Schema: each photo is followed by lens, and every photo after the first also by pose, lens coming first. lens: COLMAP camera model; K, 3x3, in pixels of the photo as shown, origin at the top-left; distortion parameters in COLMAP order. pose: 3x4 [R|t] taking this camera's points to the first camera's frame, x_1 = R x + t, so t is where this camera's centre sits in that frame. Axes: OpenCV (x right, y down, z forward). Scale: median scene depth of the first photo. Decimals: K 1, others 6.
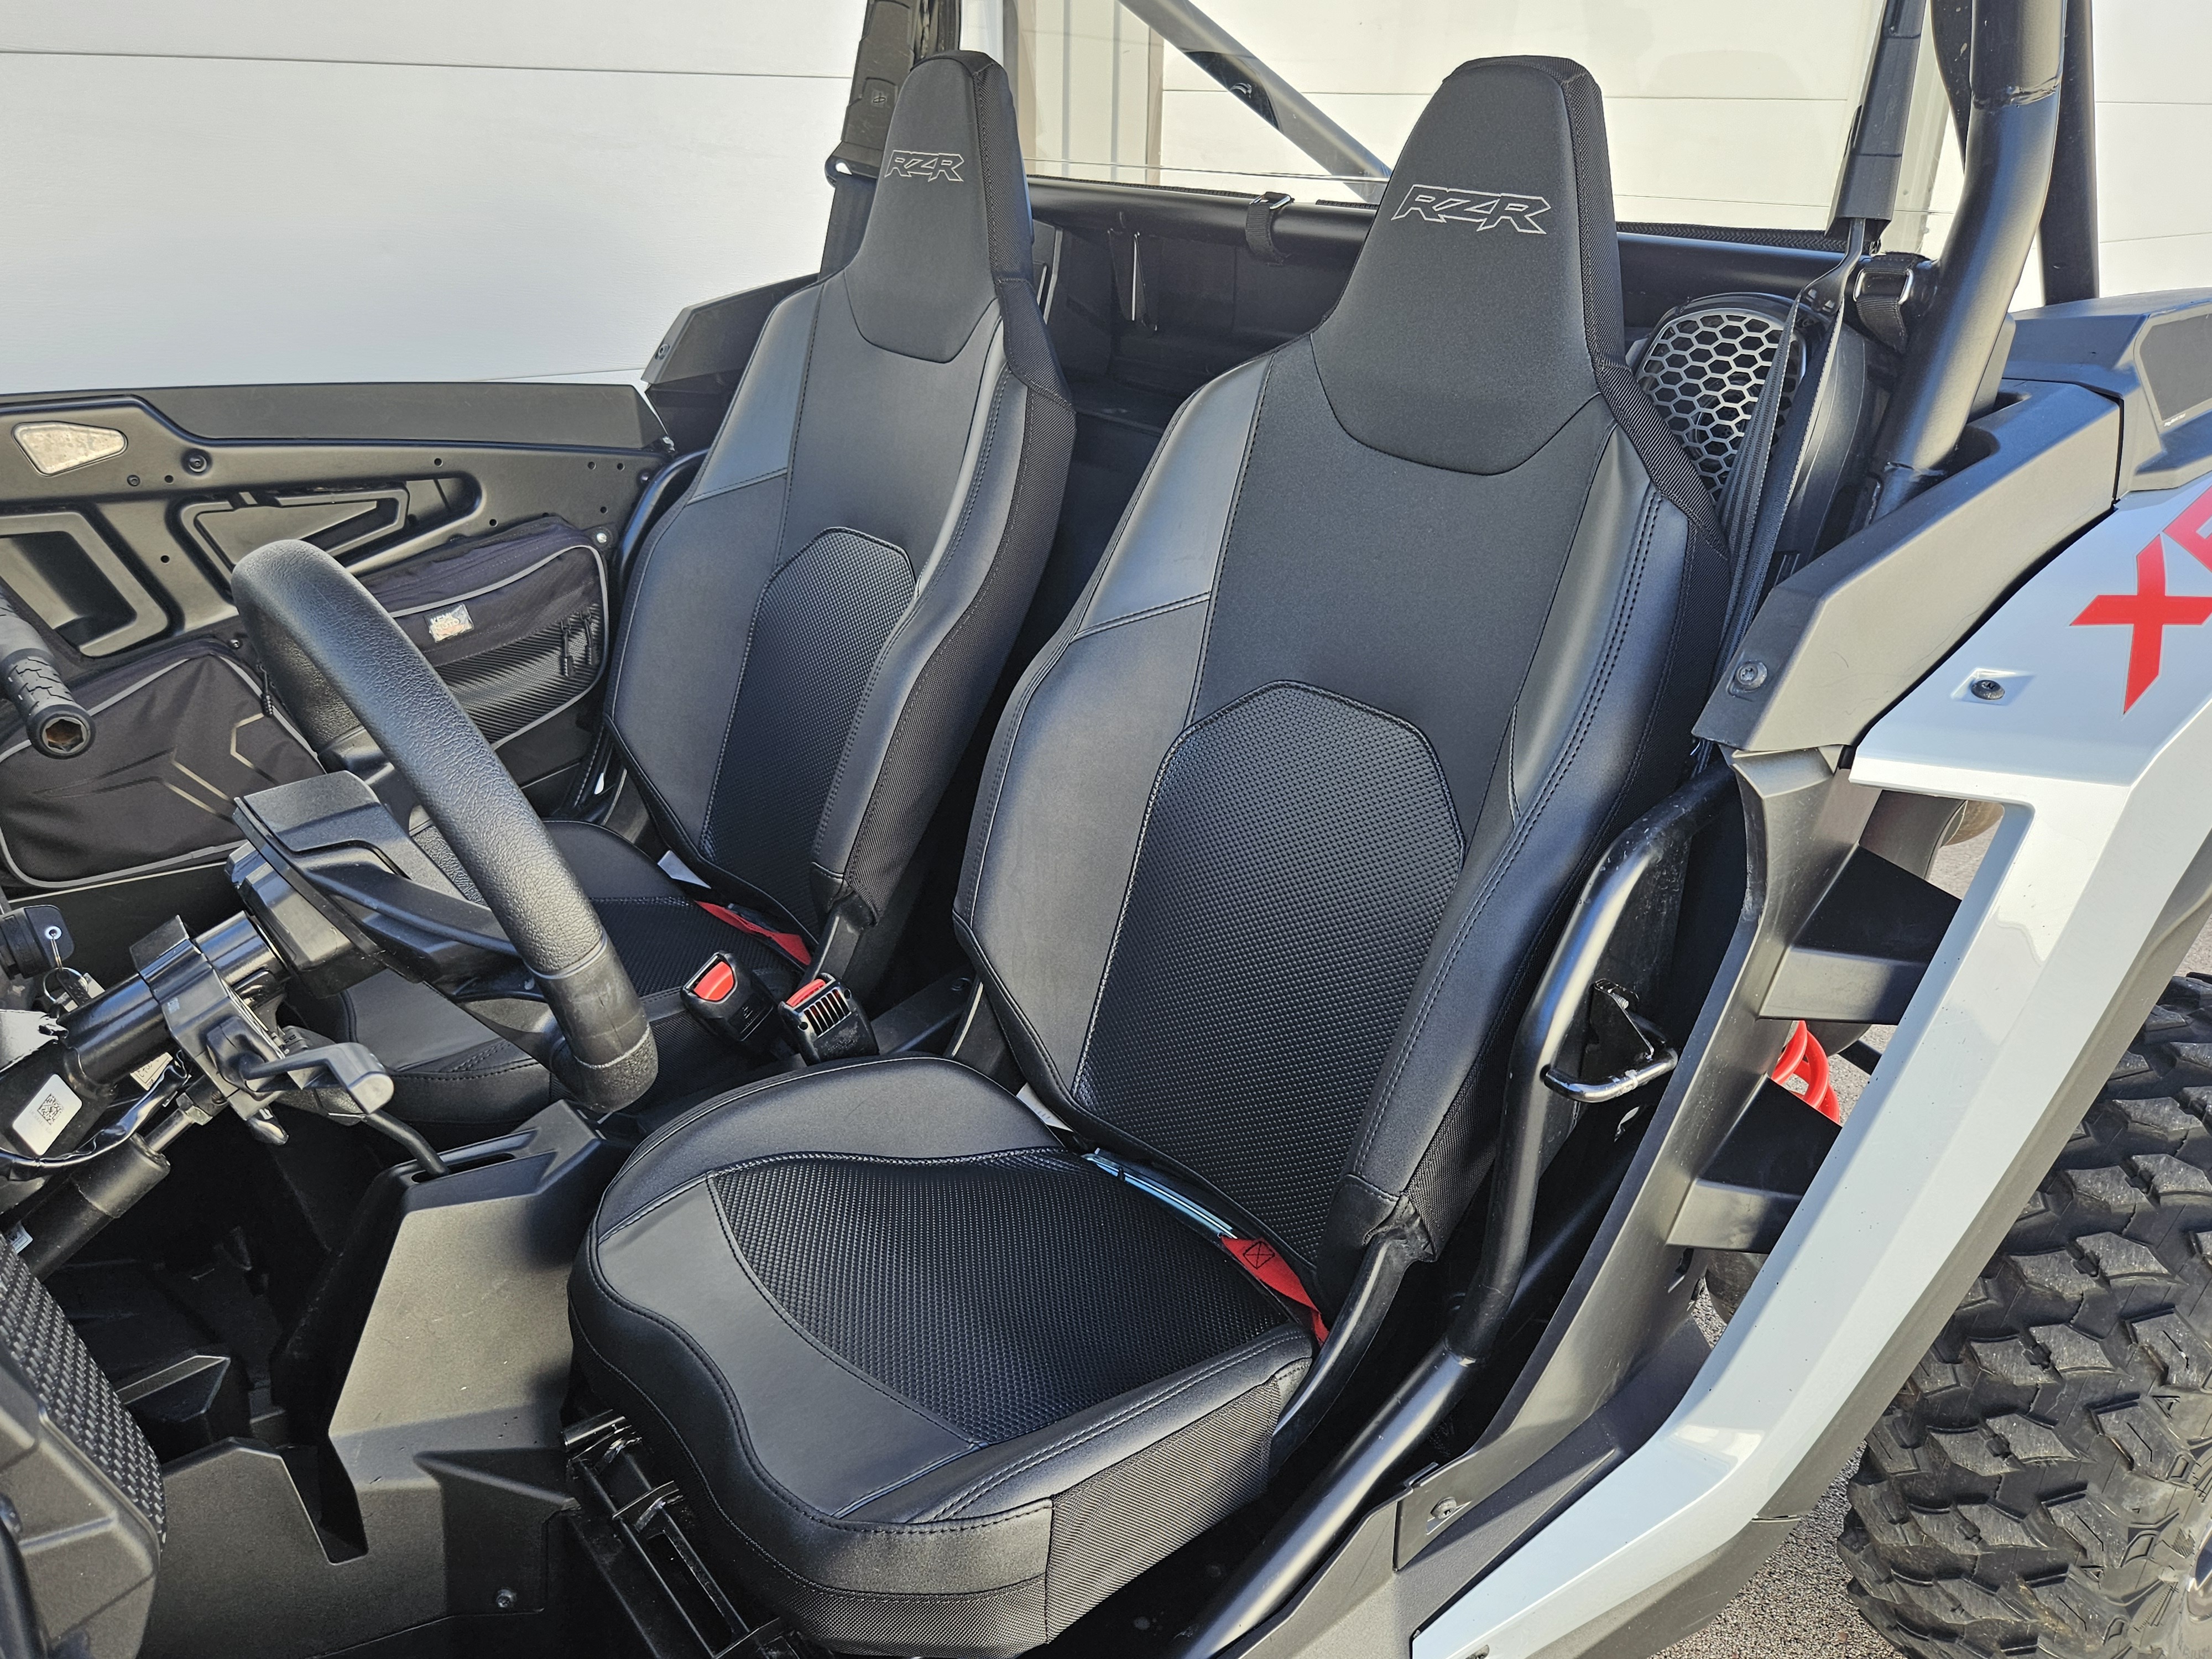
lens RADIAL K [[1770.4, 0, 1107.8], [0, 1770.4, 829.8], [0, 0, 1]] dist [0.009586, -0.017414]
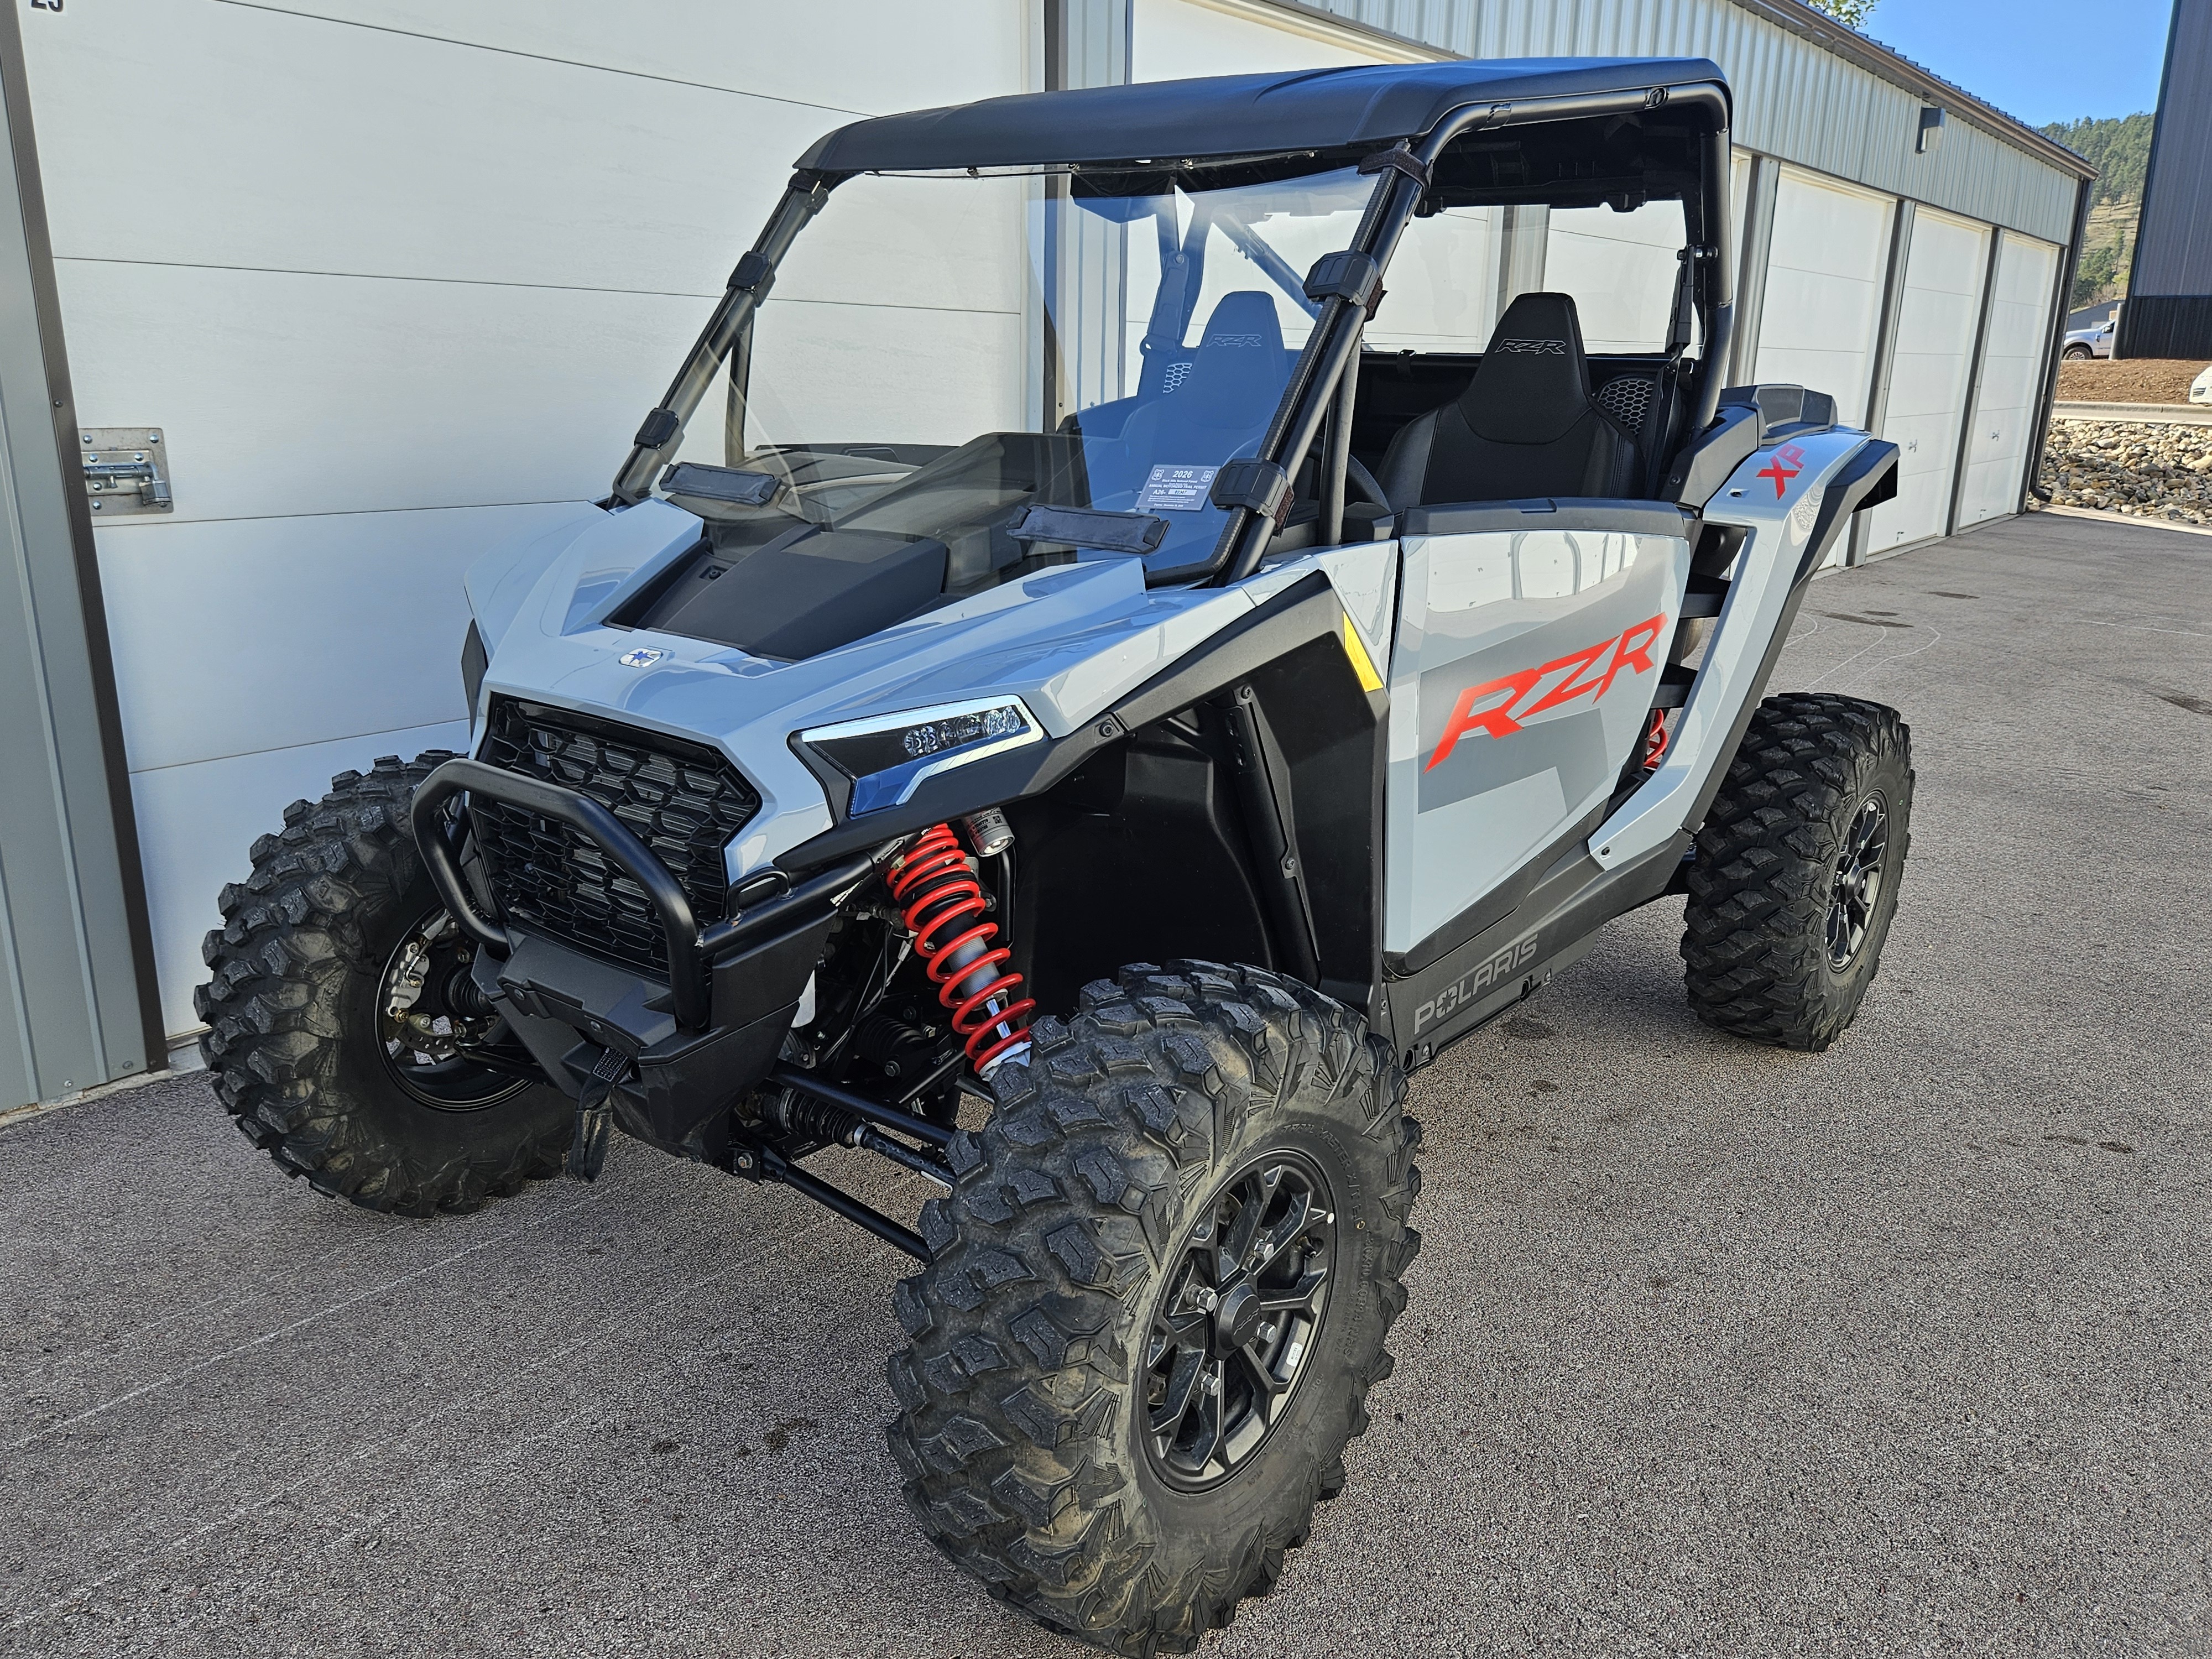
lens RADIAL K [[1770.4, 0, 1099.1], [0, 1770.4, 841.9], [0, 0, 1]] dist [0.009586, -0.017414]
pose [[0.971855, -0.059596, 0.227918, -1.124252], [0.086015, 0.990446, -0.107787, 0.646272], [-0.219317, 0.124358, 0.967696, -1.414597]]
